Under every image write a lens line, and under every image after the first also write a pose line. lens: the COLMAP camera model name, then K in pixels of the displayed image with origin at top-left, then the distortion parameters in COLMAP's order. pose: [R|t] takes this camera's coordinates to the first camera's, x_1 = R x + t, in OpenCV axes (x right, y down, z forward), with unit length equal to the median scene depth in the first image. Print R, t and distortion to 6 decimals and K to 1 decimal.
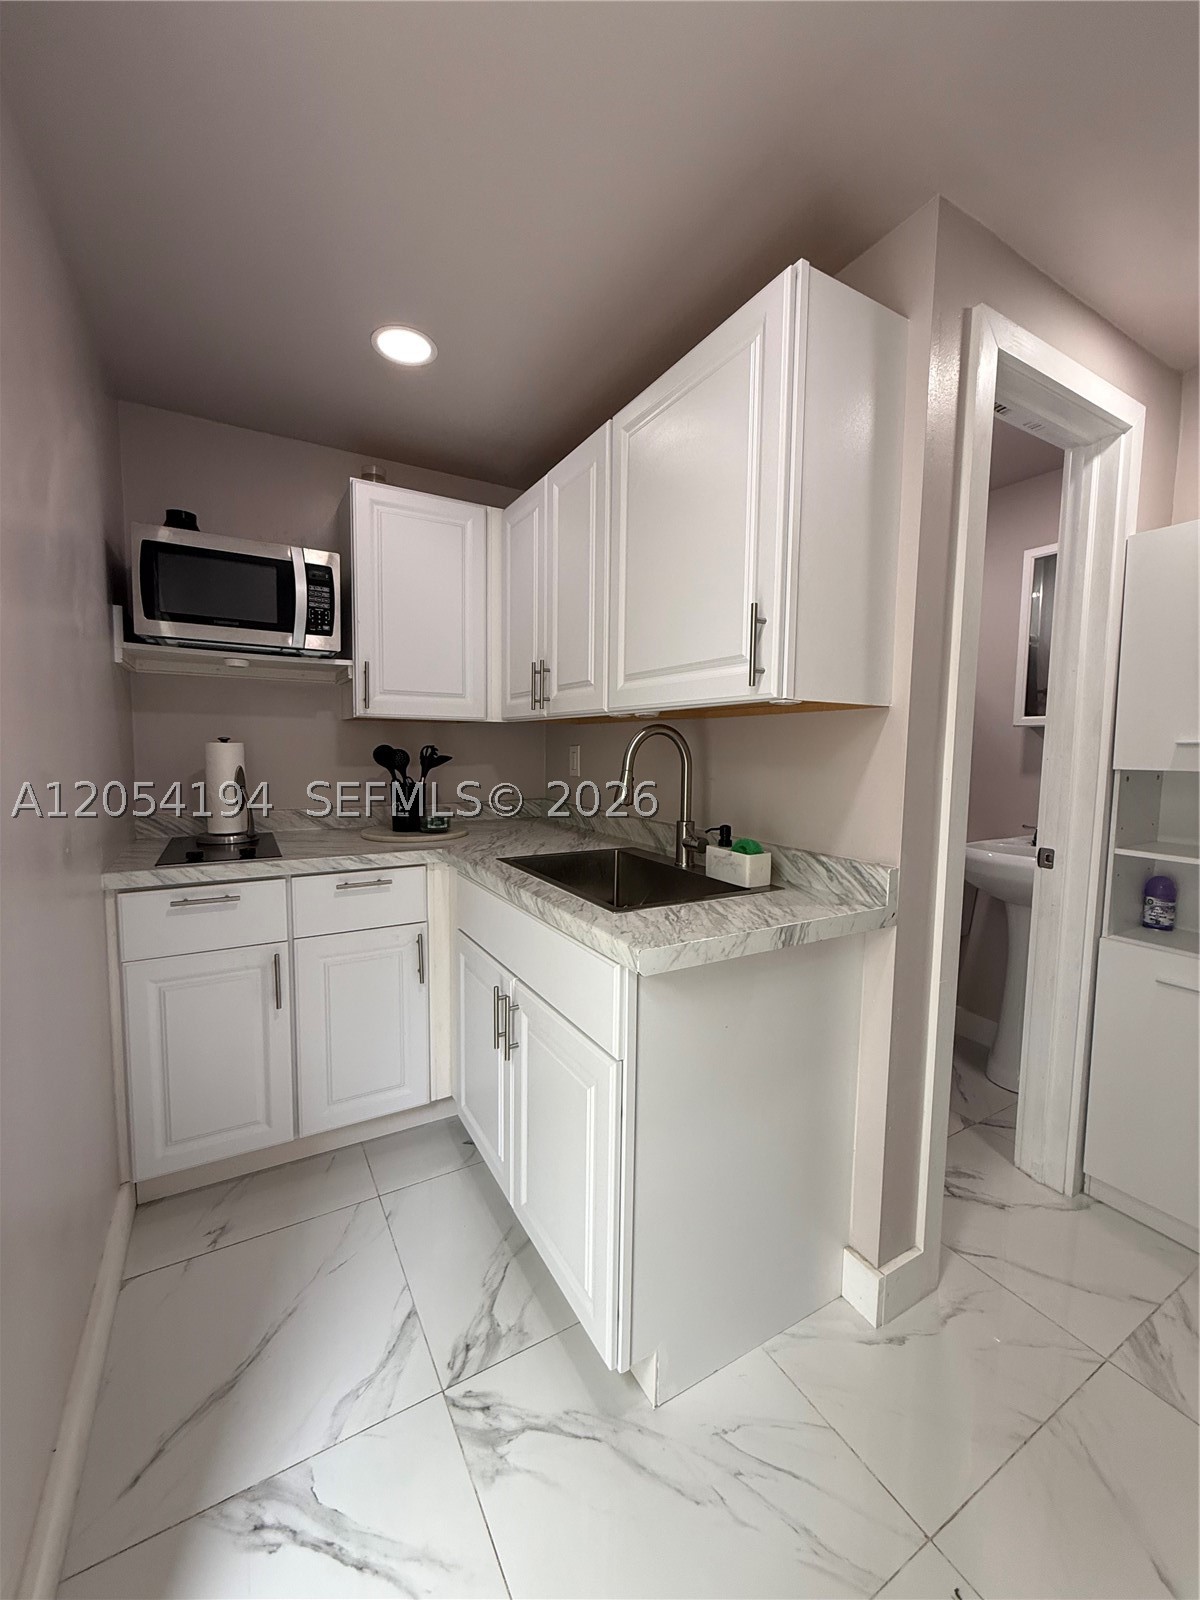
lens RADIAL K [[637.2, 0, 600.8], [0, 637.2, 795.8], [0, 0, 1]] dist [0.001310, 0.000272]
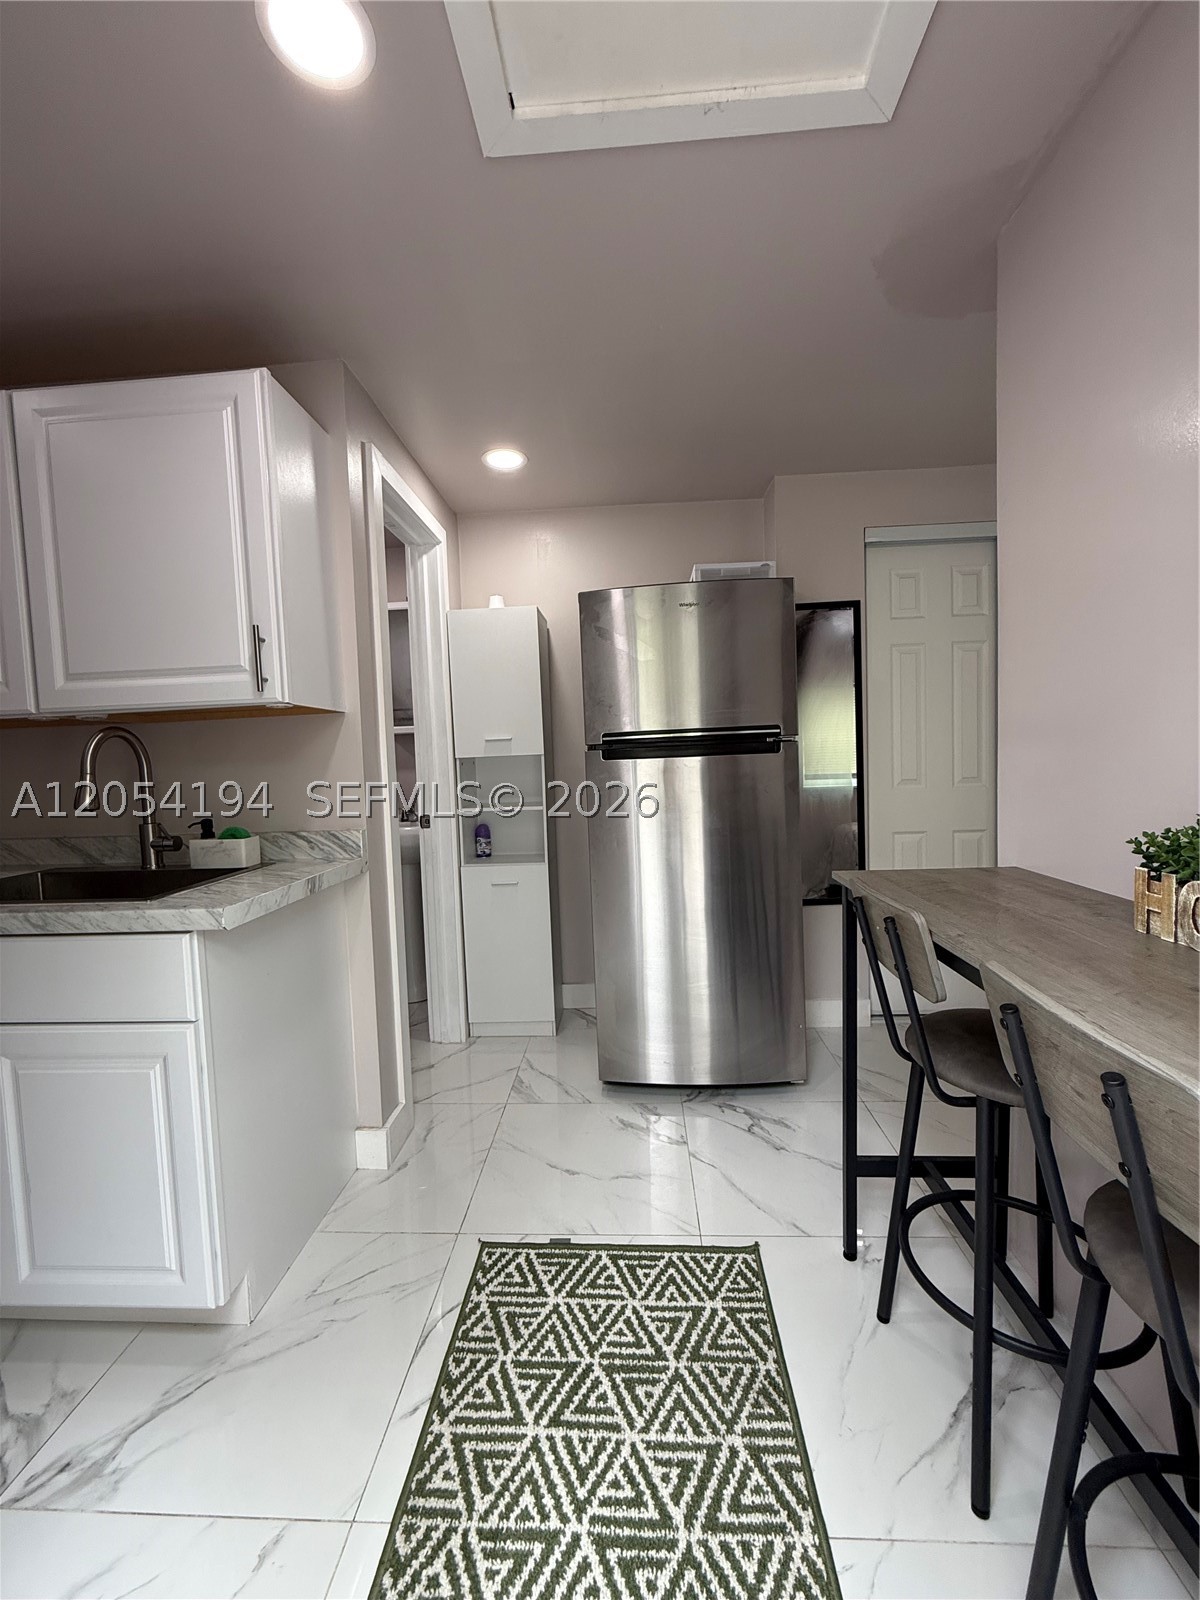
lens RADIAL K [[637.2, 0, 598.4], [0, 637.2, 798.8], [0, 0, 1]] dist [0.001310, 0.000272]
pose [[0.549744, -0.088494, 0.830632, -0.364048], [0.110731, 0.993318, 0.032541, 0.054682], [-0.827961, 0.074087, 0.555869, -0.176429]]
